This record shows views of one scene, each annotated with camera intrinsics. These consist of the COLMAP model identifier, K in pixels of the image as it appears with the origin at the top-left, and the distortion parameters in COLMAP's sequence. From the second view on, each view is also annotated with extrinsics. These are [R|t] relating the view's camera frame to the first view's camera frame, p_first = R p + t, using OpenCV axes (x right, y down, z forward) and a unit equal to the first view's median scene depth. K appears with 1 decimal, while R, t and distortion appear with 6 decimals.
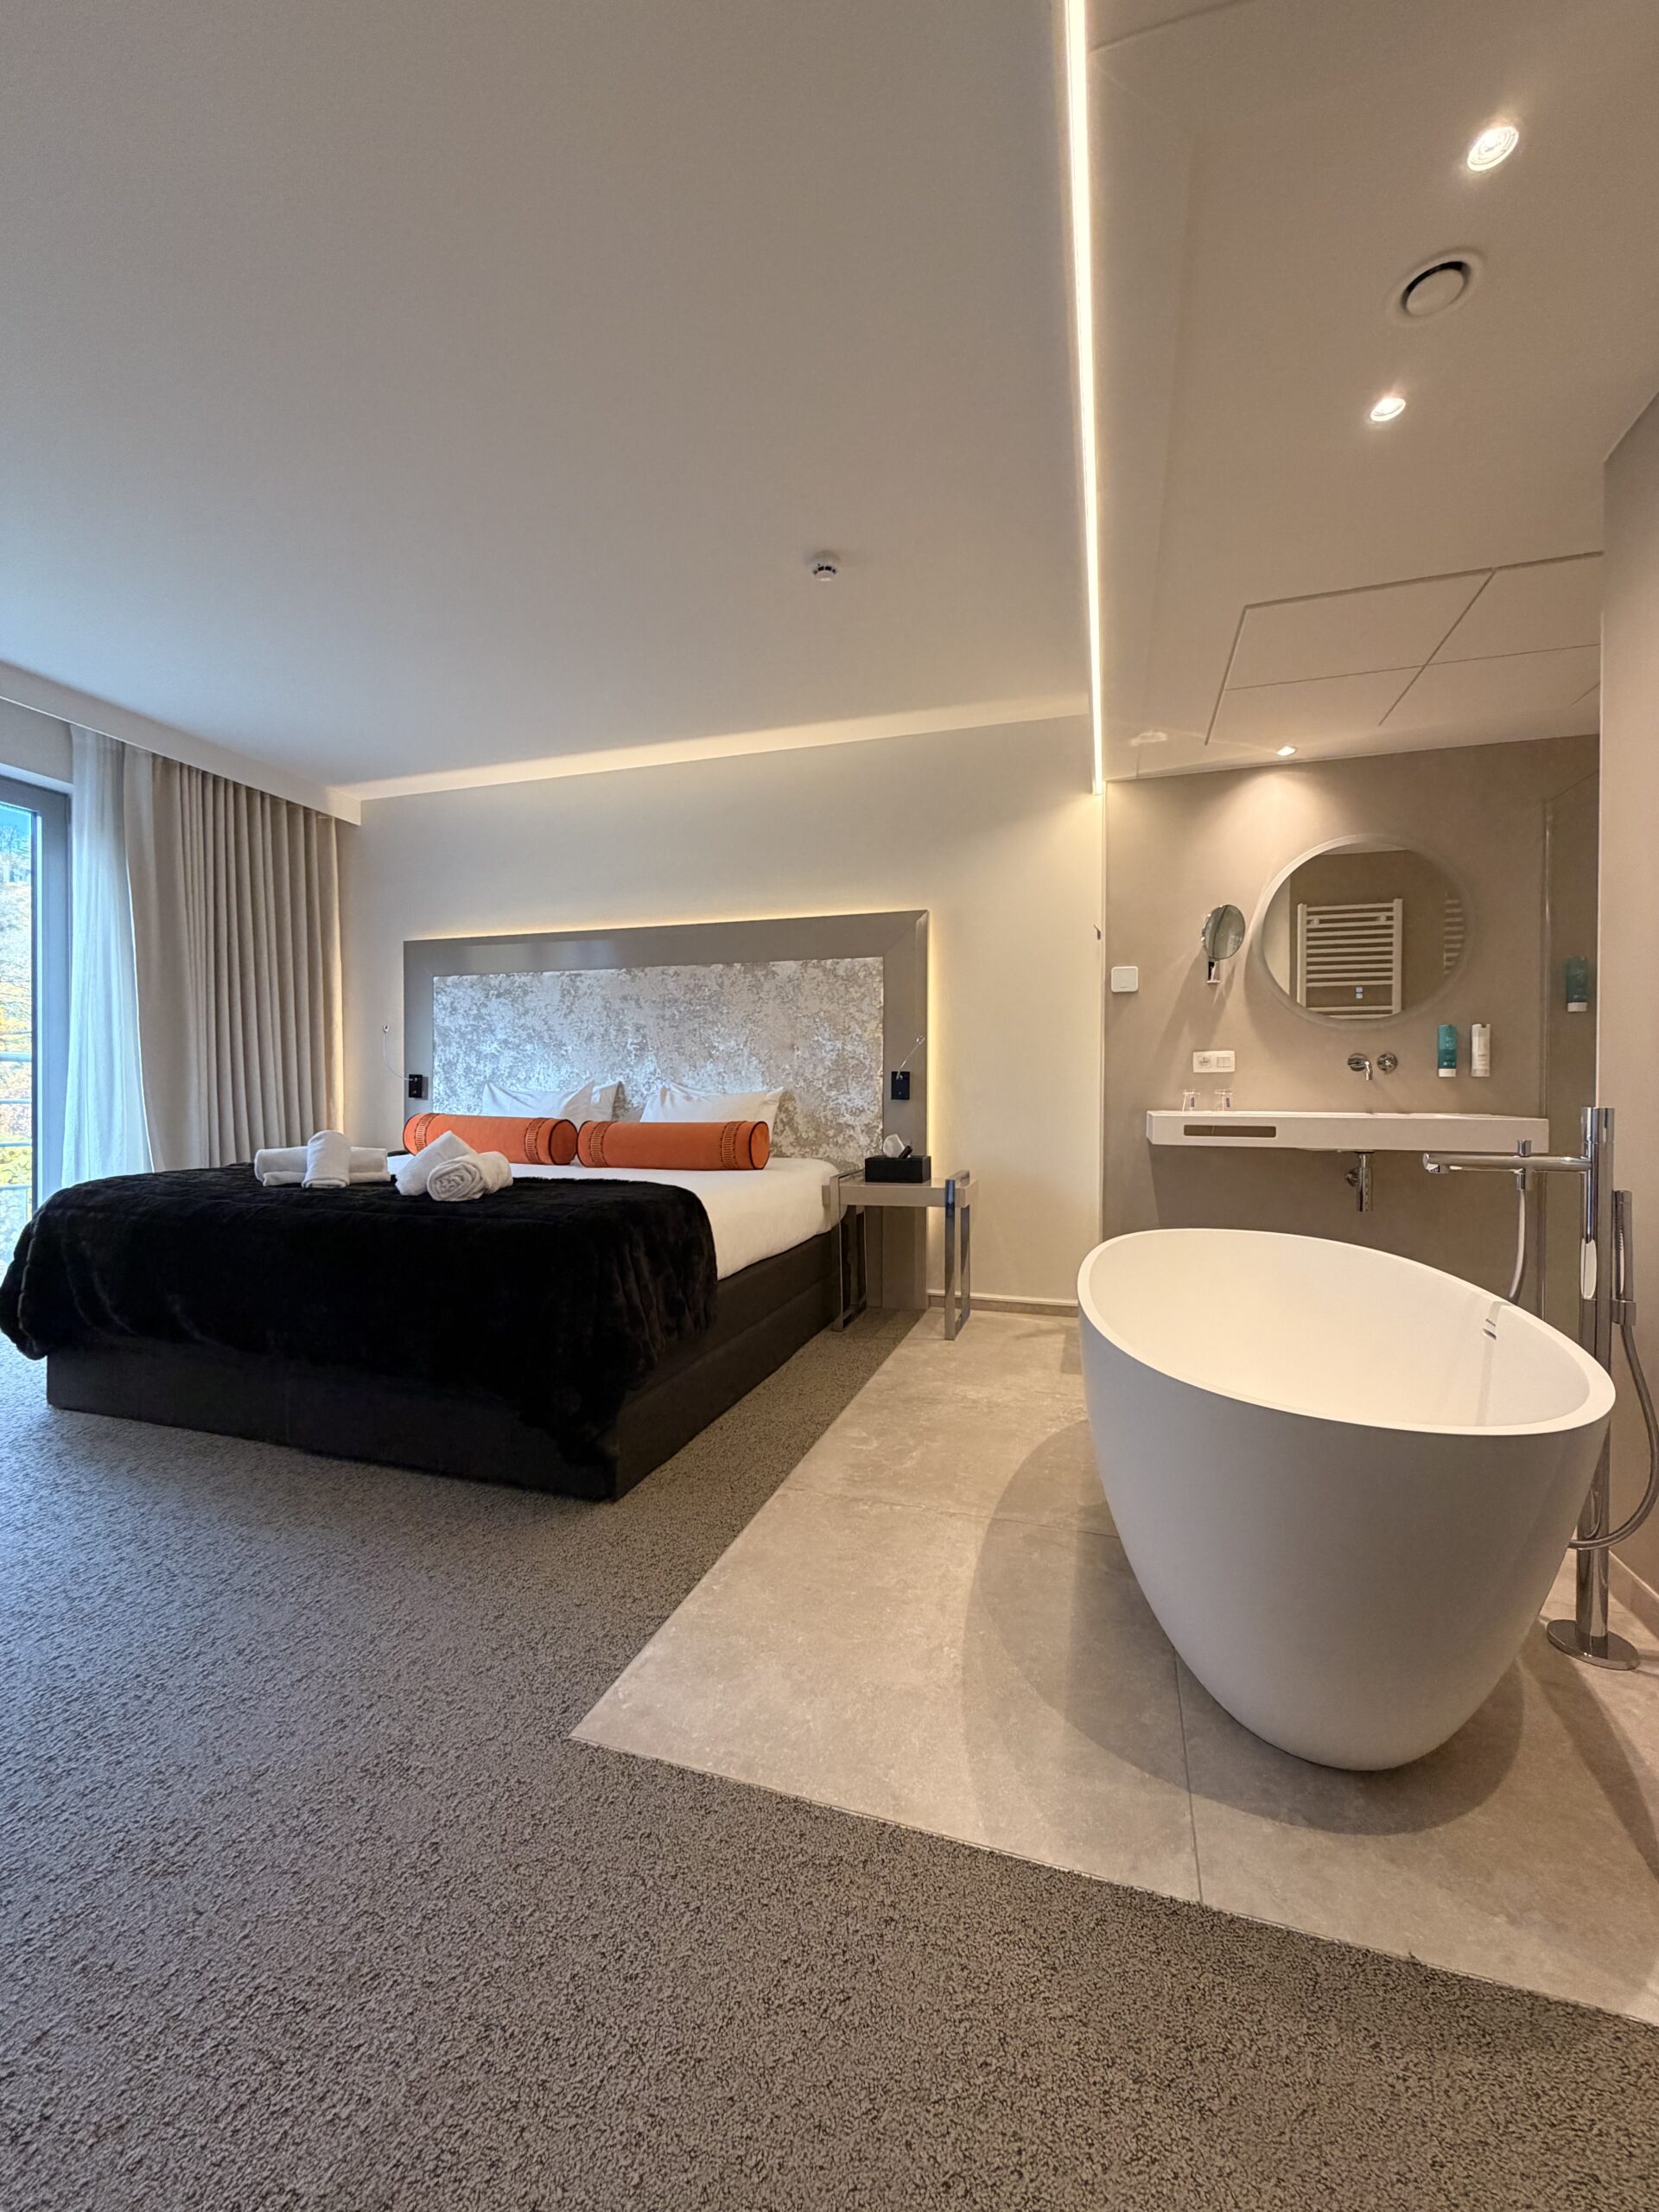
lens RADIAL K [[871.7, 0, 830.3], [0, 871.7, 1086.5], [0, 0, 1]] dist [0.001880, -0.000680]
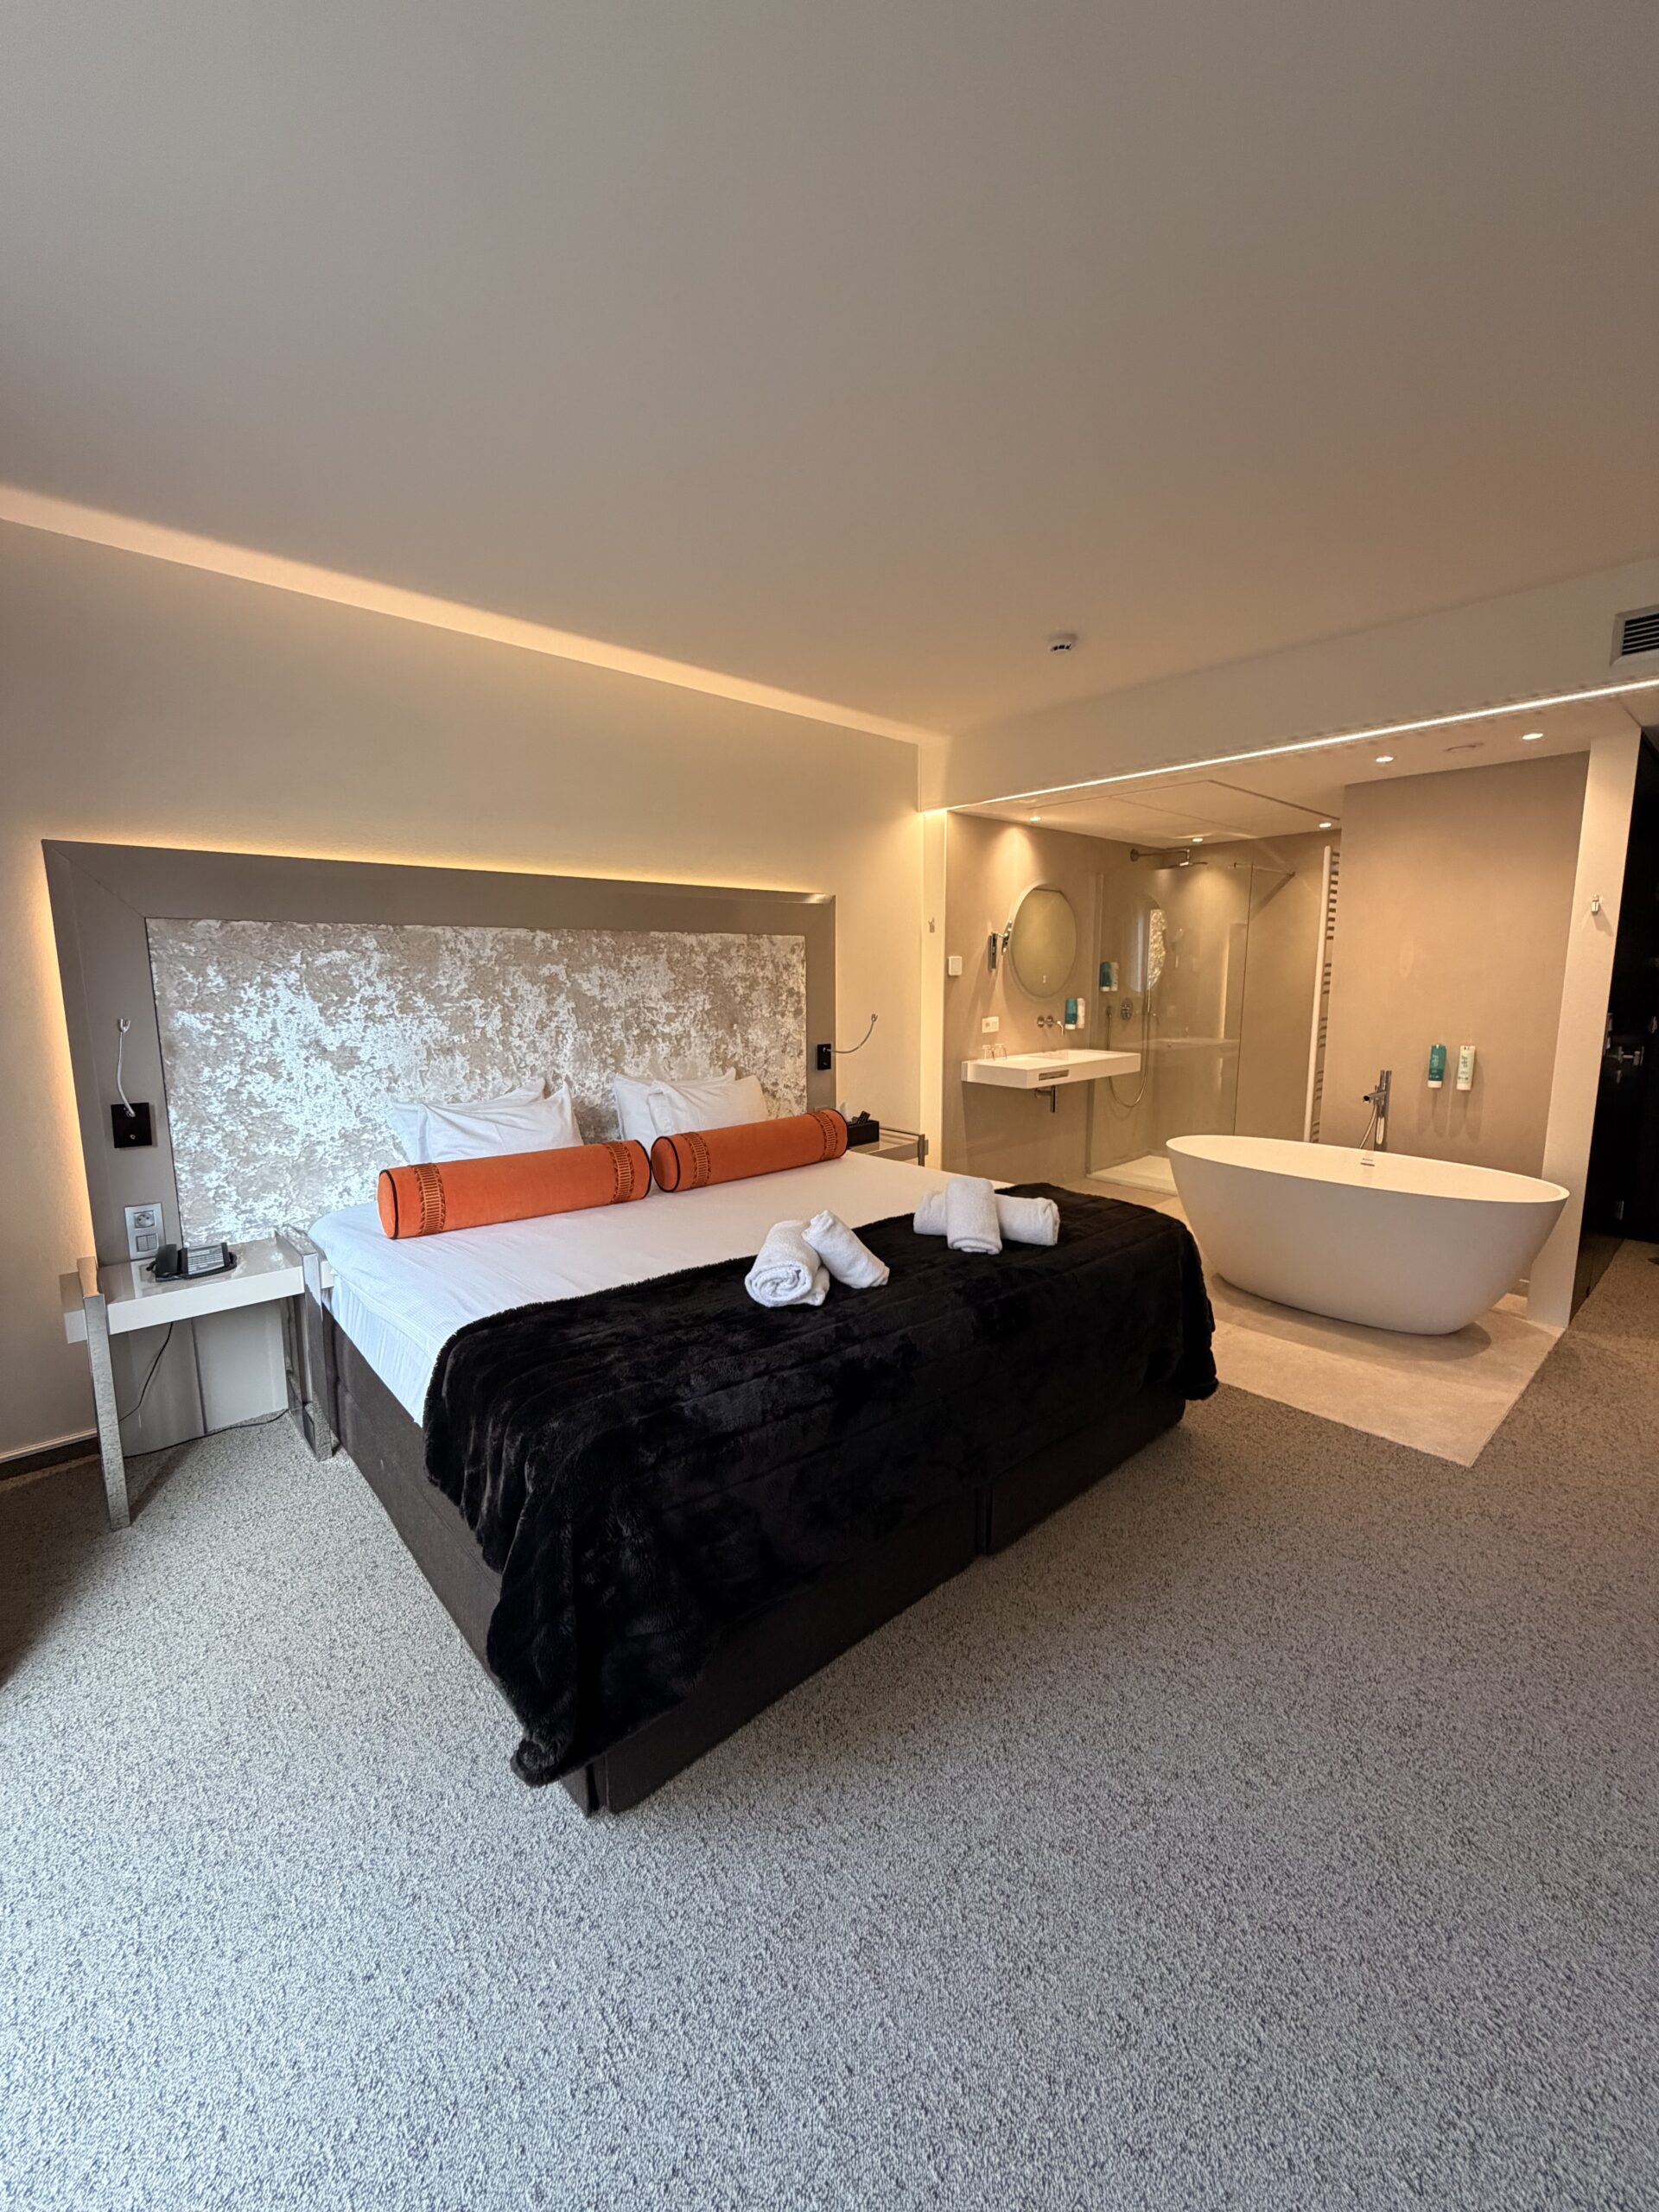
lens RADIAL K [[871.7, 0, 833.2], [0, 871.7, 1087.4], [0, 0, 1]] dist [0.001880, -0.000680]
pose [[0.509186, -0.118746, 0.852425, -0.948020], [0.006848, 0.990964, 0.133954, -0.122003], [-0.860629, -0.062370, 0.505398, 0.486679]]
